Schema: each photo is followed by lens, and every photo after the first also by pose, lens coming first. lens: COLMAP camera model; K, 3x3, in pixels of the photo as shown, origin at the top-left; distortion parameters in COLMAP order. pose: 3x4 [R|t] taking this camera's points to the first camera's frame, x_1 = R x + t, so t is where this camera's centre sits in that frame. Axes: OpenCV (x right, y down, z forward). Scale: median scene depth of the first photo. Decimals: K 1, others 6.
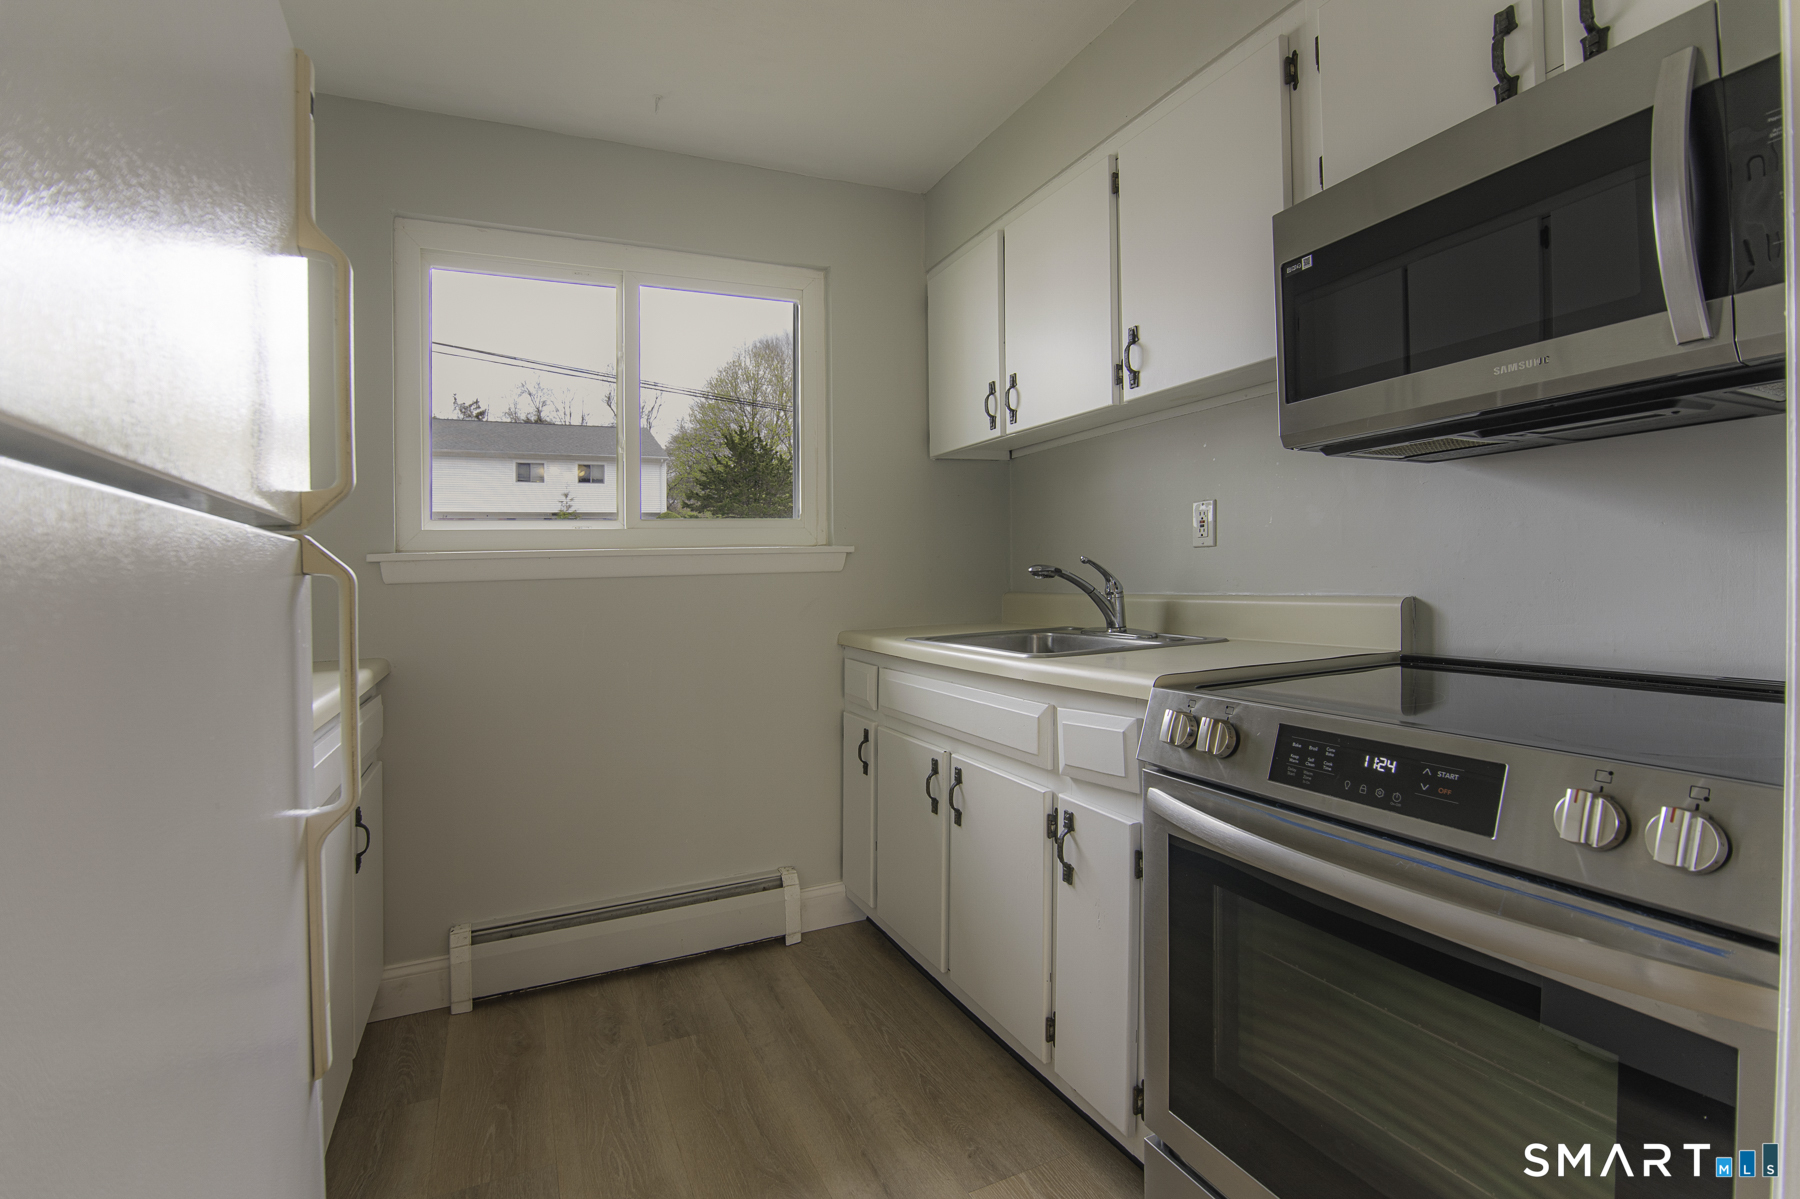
lens RADIAL K [[840.1, 0, 896.6], [0, 840.1, 567.8], [0, 0, 1]] dist [0.002003, -0.000419]
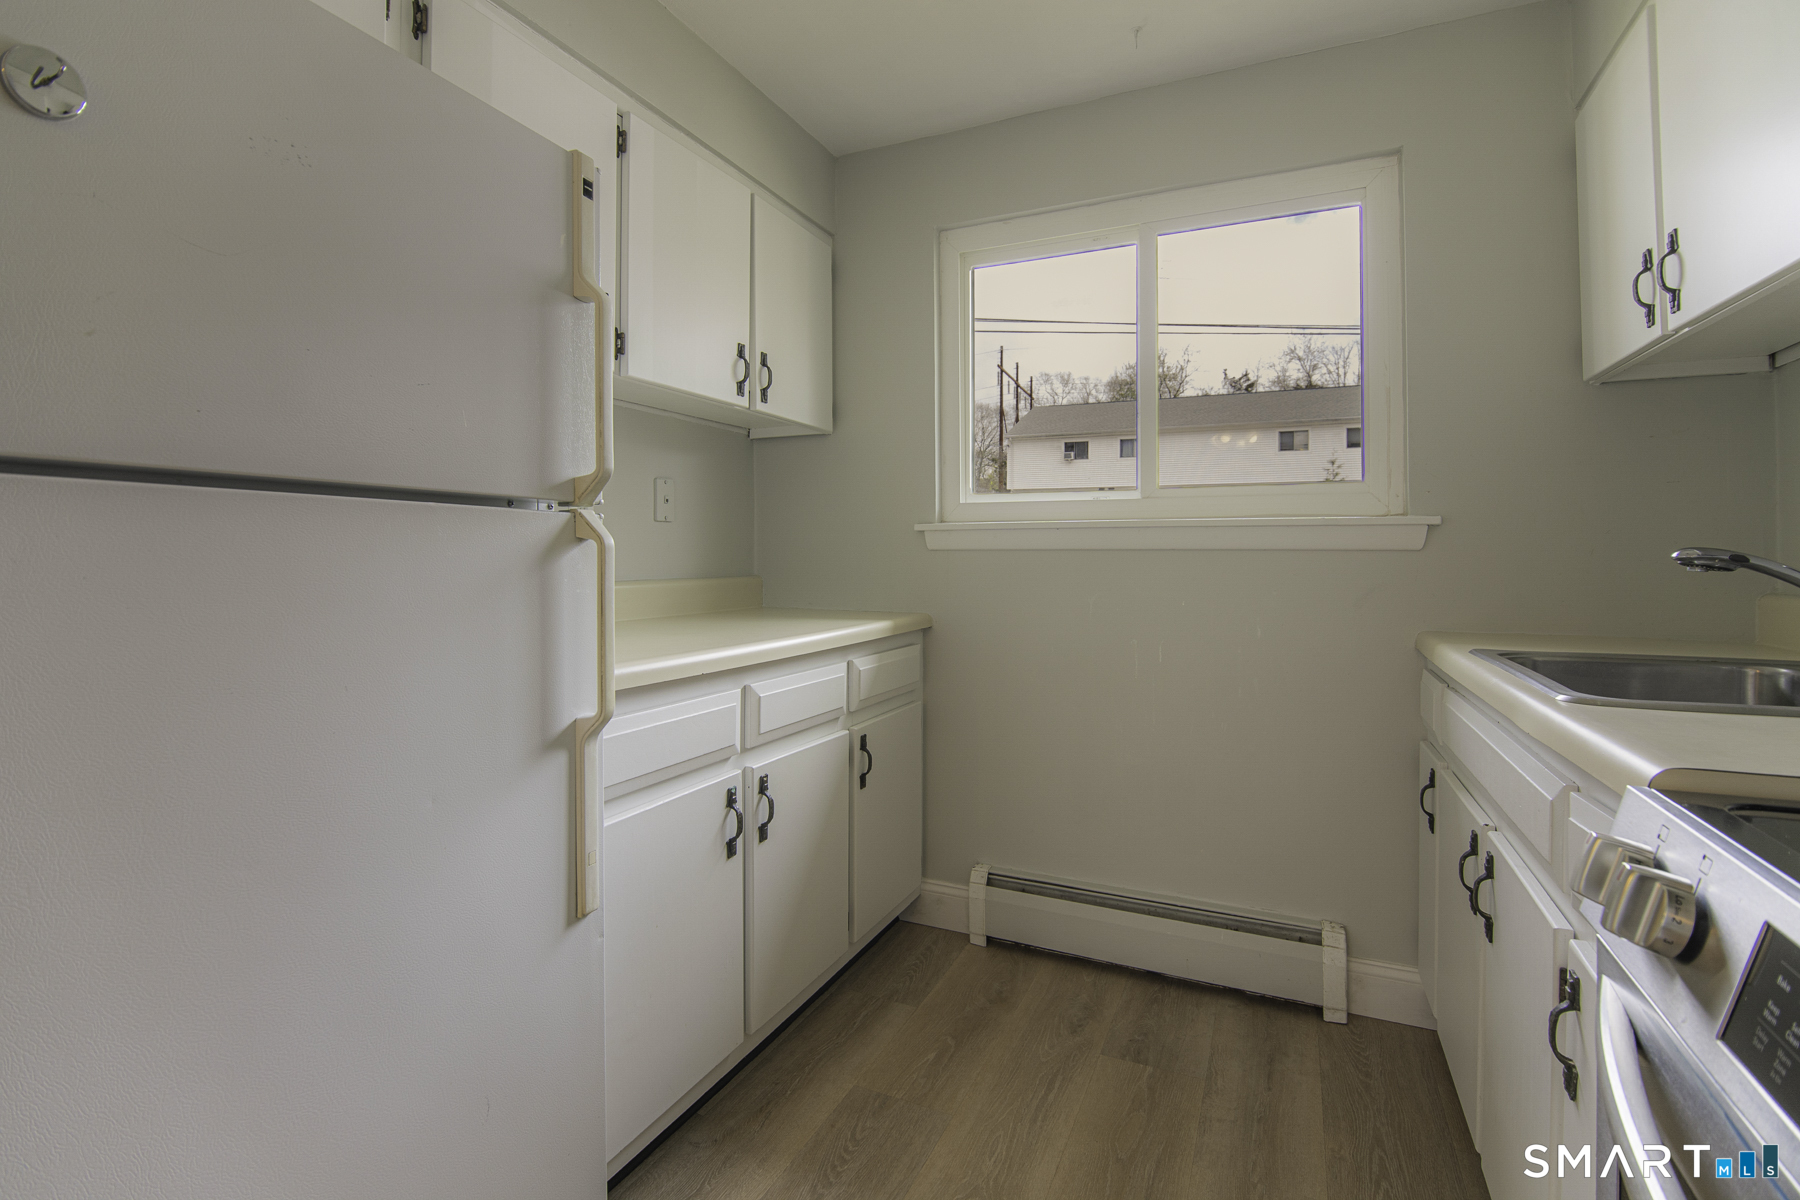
lens RADIAL K [[856.5, 0, 892.9], [0, 856.5, 532.3], [0, 0, 1]] dist [0.014286, -0.014933]
pose [[0.649649, 0.011912, -0.760141, 0.233773], [-0.017989, 0.999838, 0.000294, -0.004161], [0.760022, 0.013484, 0.649758, 0.171536]]
